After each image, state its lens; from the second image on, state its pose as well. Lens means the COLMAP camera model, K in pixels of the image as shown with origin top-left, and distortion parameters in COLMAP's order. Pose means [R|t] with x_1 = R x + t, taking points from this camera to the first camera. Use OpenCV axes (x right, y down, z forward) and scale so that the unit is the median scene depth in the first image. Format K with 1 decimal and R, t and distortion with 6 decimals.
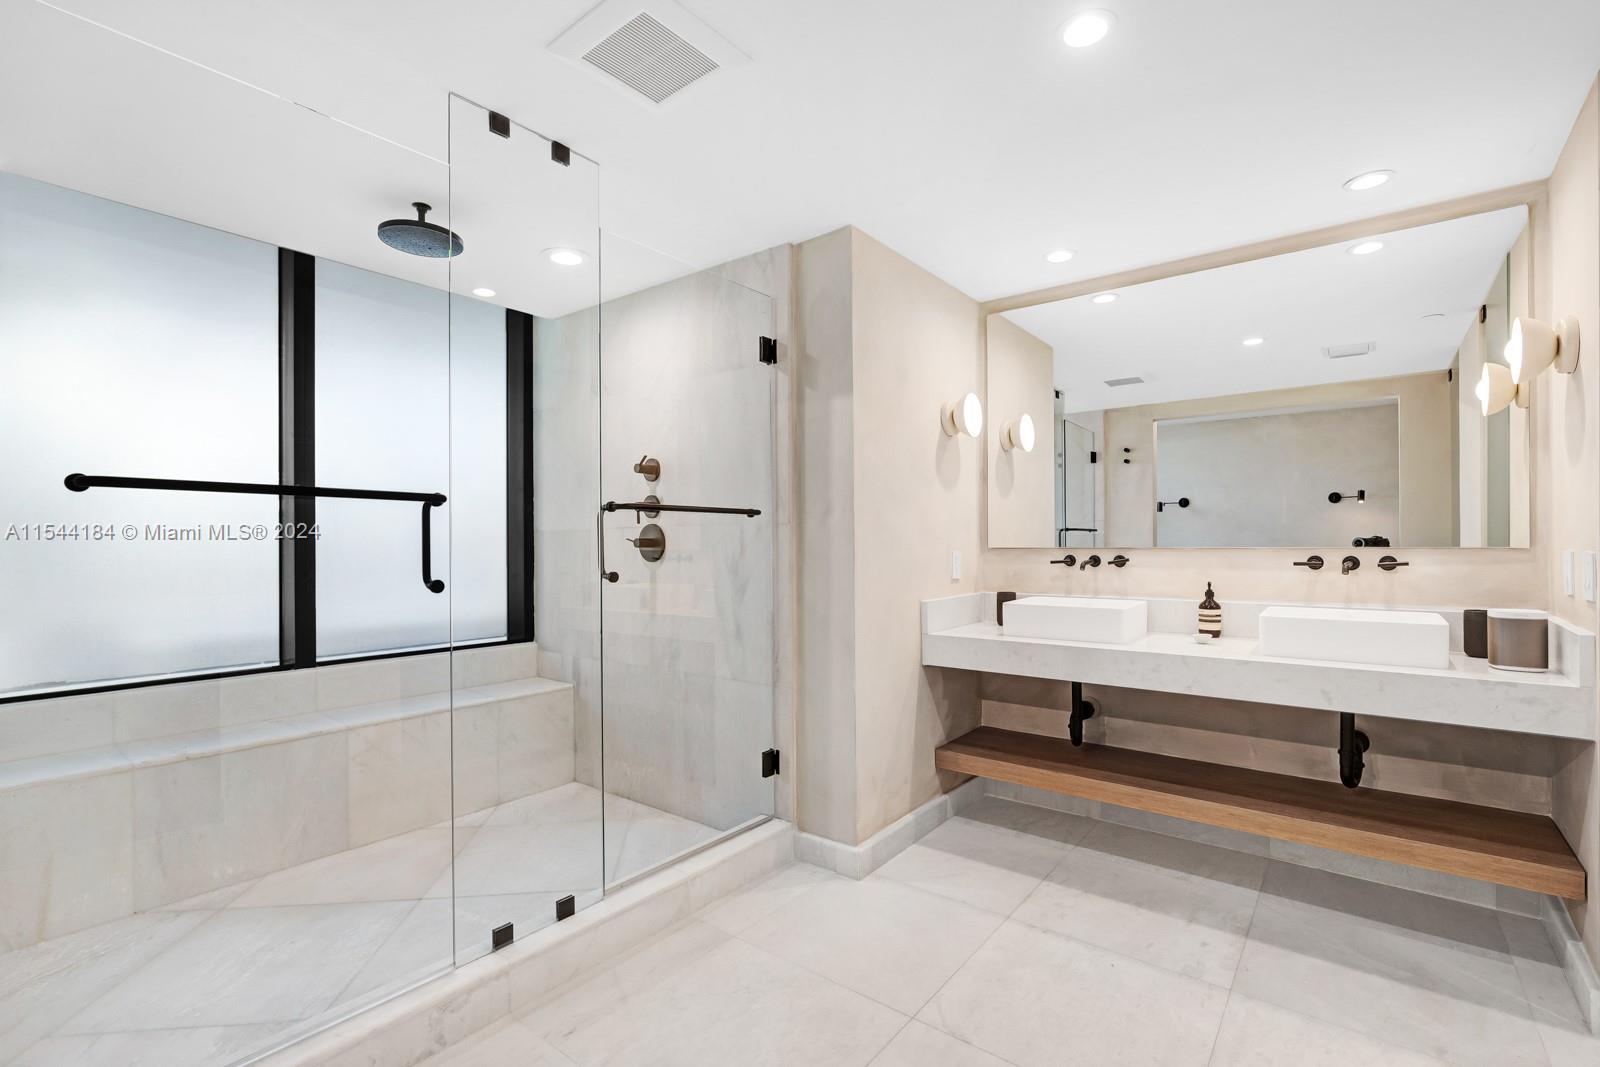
lens RADIAL K [[718.0, 0, 806.8], [0, 718.0, 538.6], [0, 0, 1]] dist [-0.005262, 0.002832]
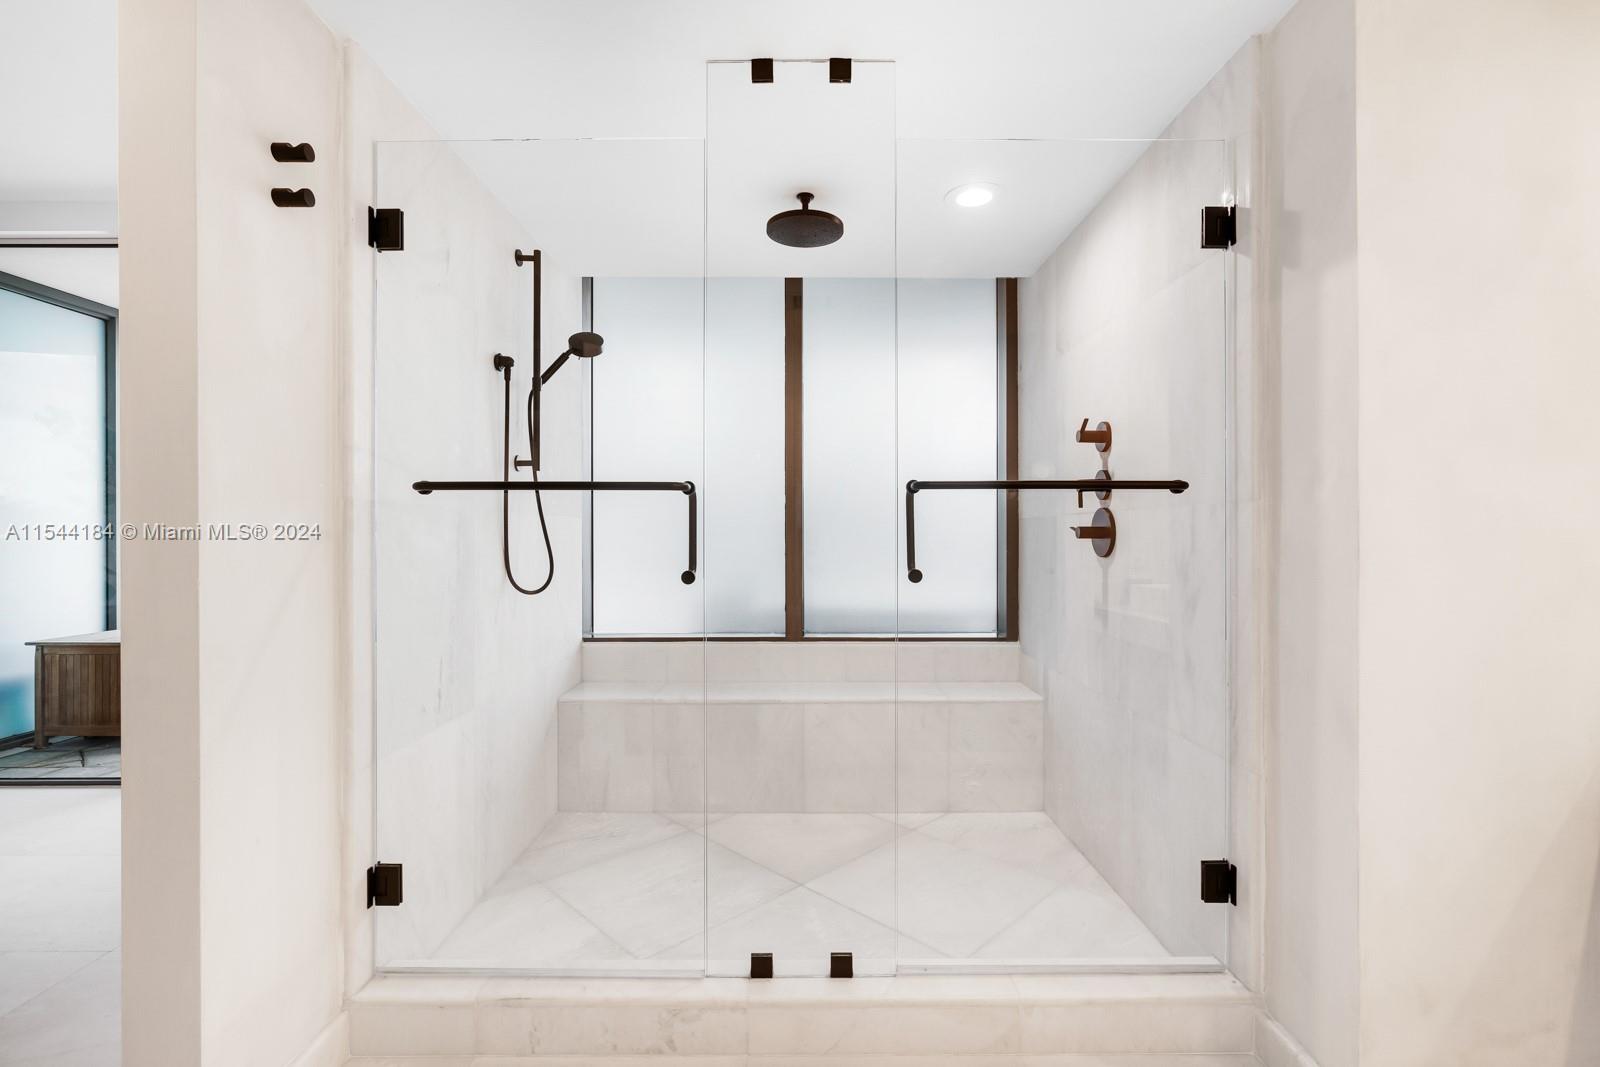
lens RADIAL K [[718.0, 0, 800.1], [0, 718.0, 531.9], [0, 0, 1]] dist [-0.005262, 0.002832]
pose [[0.619017, 0.003469, -0.785370, 0.213719], [0.003647, 0.999967, 0.007291, -0.000970], [0.785369, -0.007378, 0.618984, 0.321317]]
